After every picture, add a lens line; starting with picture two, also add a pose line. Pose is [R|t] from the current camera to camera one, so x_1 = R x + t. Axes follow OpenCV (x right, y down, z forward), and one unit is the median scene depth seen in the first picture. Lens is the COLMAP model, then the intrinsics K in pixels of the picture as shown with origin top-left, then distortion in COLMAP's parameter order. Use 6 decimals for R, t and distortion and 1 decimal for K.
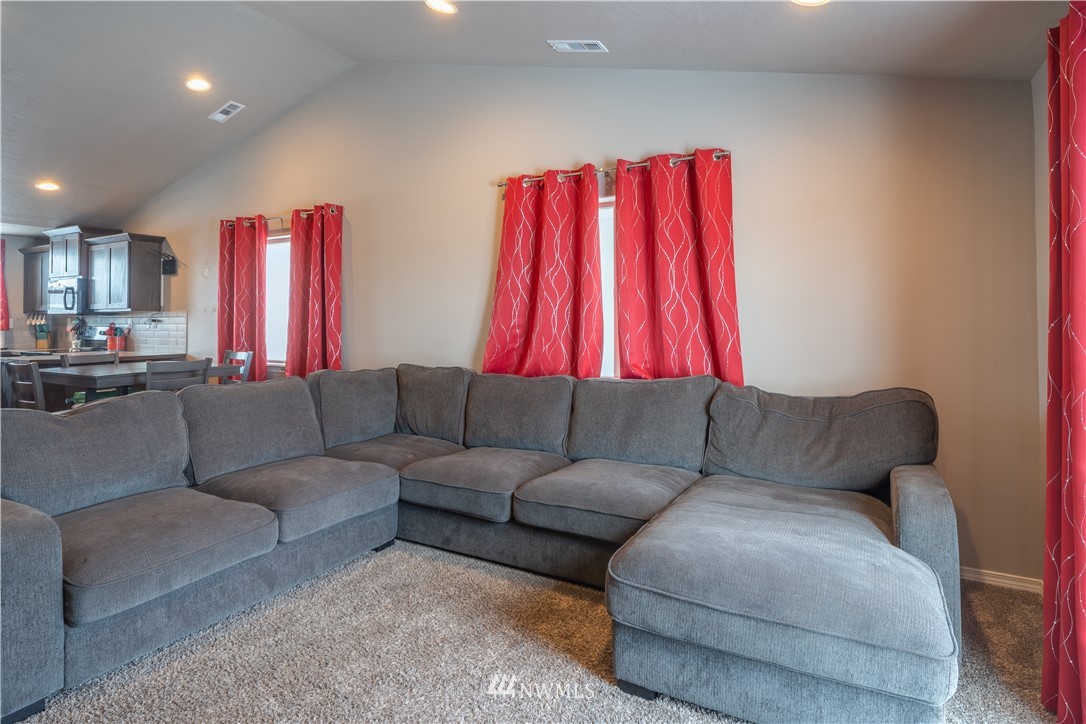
lens RADIAL K [[573.4, 0, 541.8], [0, 573.4, 313.4], [0, 0, 1]] dist [-0.001987, -0.000364]
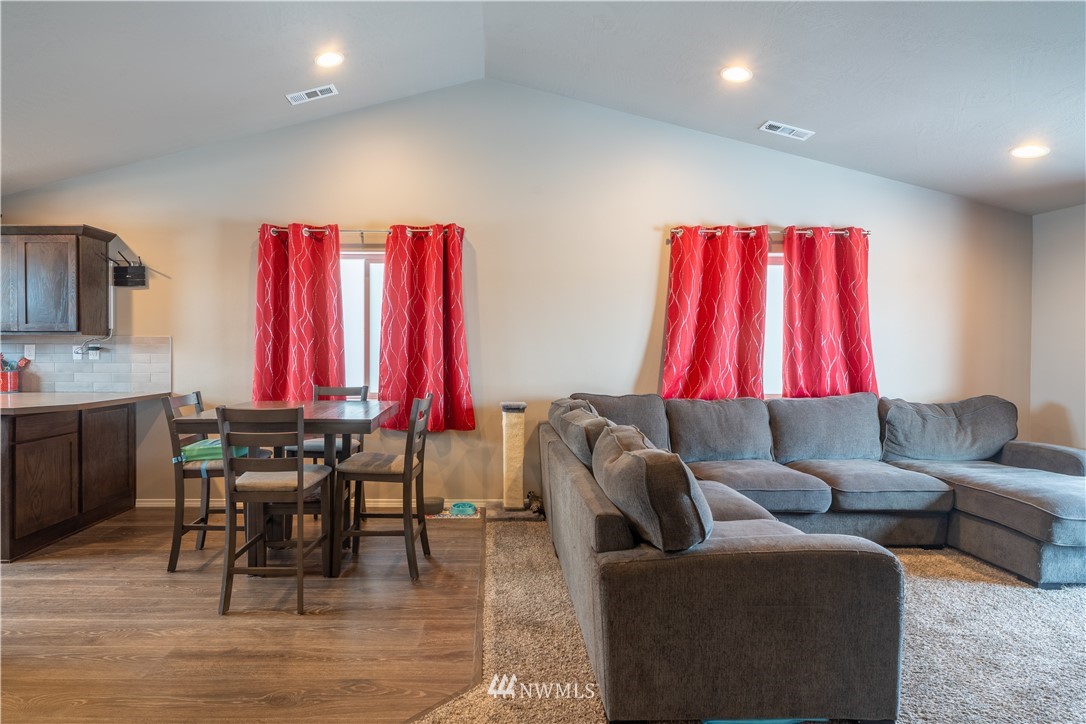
lens RADIAL K [[580.3, 0, 490.5], [0, 580.3, 354.4], [0, 0, 1]] dist [-0.000934, -0.000159]
pose [[0.863582, -0.002684, 0.504200, -0.794388], [-0.012323, 0.999575, 0.026428, -0.007865], [-0.504057, -0.029036, 0.863182, 0.158270]]
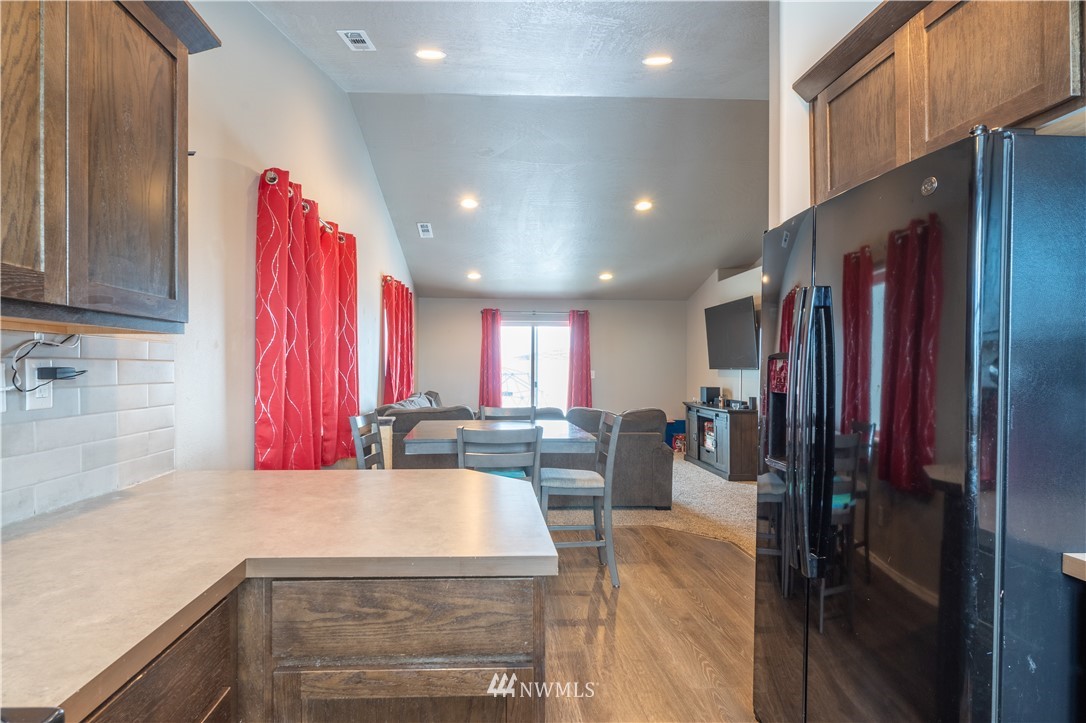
lens RADIAL K [[572.7, 0, 529.6], [0, 572.7, 371.2], [0, 0, 1]] dist [-0.003297, -0.001488]
pose [[-0.559682, -0.007921, 0.828670, -1.246190], [-0.017928, 0.999836, -0.002552, 0.010842], [-0.828514, -0.016285, -0.559732, 1.256135]]
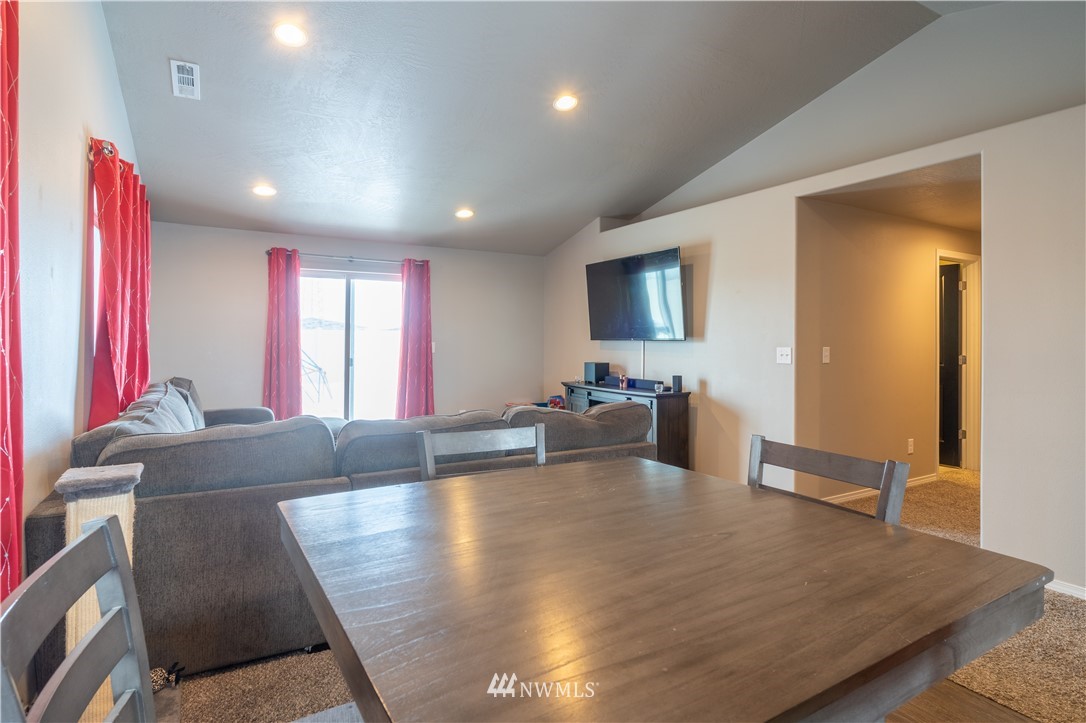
lens RADIAL K [[561.1, 0, 544.6], [0, 561.1, 334.7], [0, 0, 1]] dist [-0.003631, -0.000790]
pose [[-0.869467, 0.000660, 0.493990, -0.727884], [-0.012038, 0.999674, -0.022523, 0.009709], [-0.493844, -0.025530, -0.869176, 1.091073]]
